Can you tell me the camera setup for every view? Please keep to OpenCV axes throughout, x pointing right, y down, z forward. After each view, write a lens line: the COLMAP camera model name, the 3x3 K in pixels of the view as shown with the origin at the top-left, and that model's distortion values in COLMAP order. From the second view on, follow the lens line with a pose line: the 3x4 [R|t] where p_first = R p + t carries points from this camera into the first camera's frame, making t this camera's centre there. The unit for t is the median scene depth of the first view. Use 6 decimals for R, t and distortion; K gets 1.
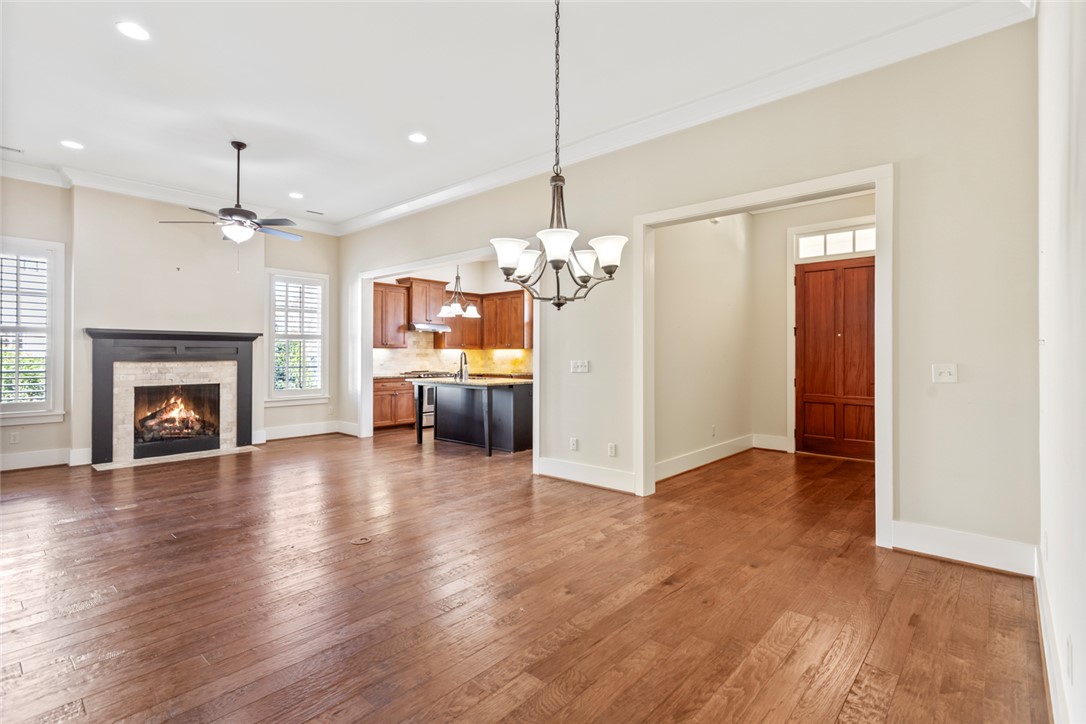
lens RADIAL K [[516.7, 0, 546.3], [0, 516.7, 358.2], [0, 0, 1]] dist [0.002439, 0.001028]
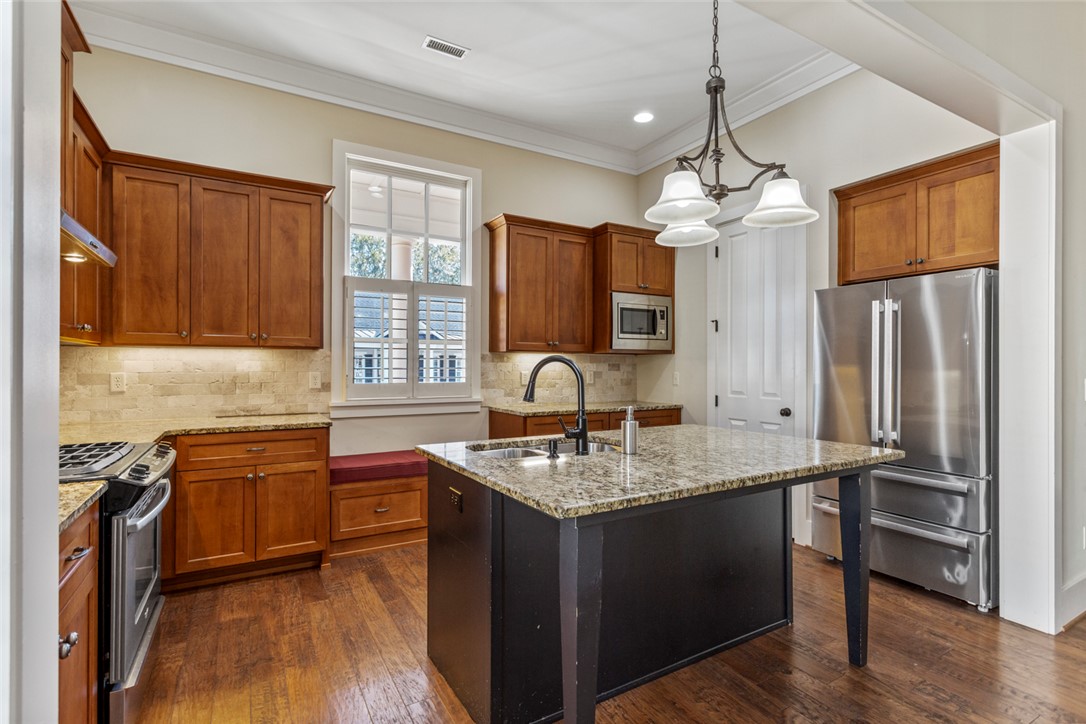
lens RADIAL K [[516.7, 0, 546.3], [0, 516.7, 358.2], [0, 0, 1]] dist [0.002439, 0.001028]
pose [[0.317150, 0.004775, 0.948363, -0.424452], [-0.000020, 0.999987, -0.005028, -0.012527], [-0.948375, 0.001575, 0.317146, 0.914957]]
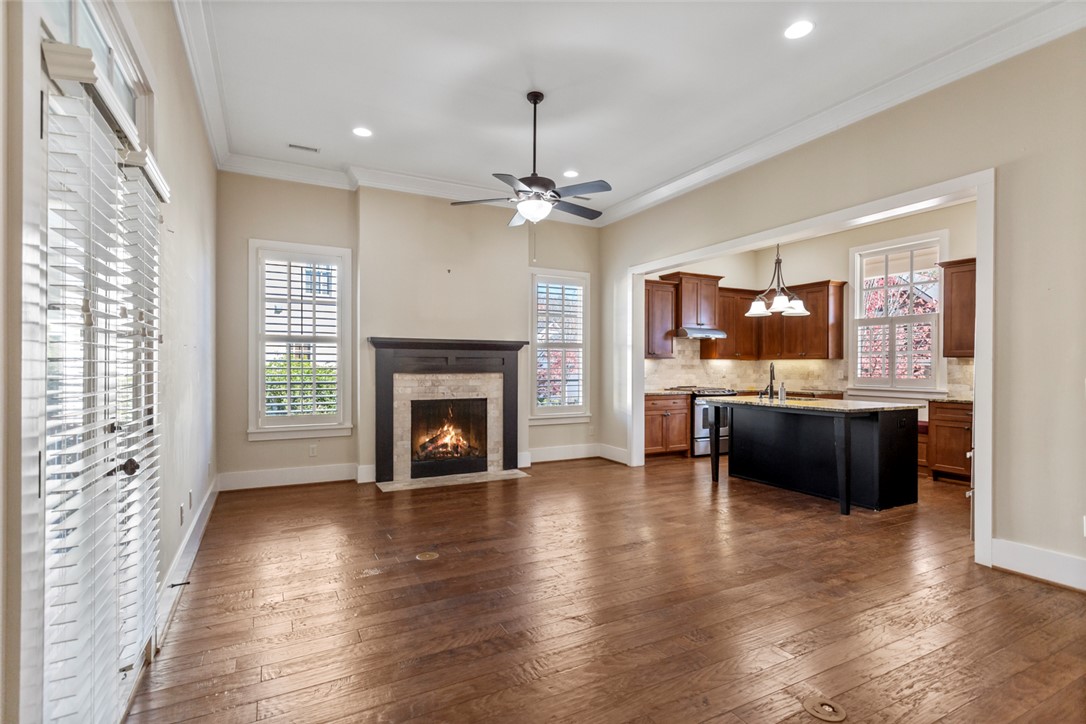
lens RADIAL K [[513.8, 0, 541.6], [0, 513.8, 380.3], [0, 0, 1]] dist [-0.001844, 0.000048]
pose [[0.935836, 0.011595, -0.352244, -0.215431], [-0.004633, 0.999777, 0.020600, -0.000650], [0.352405, -0.017646, 0.935681, 0.189951]]
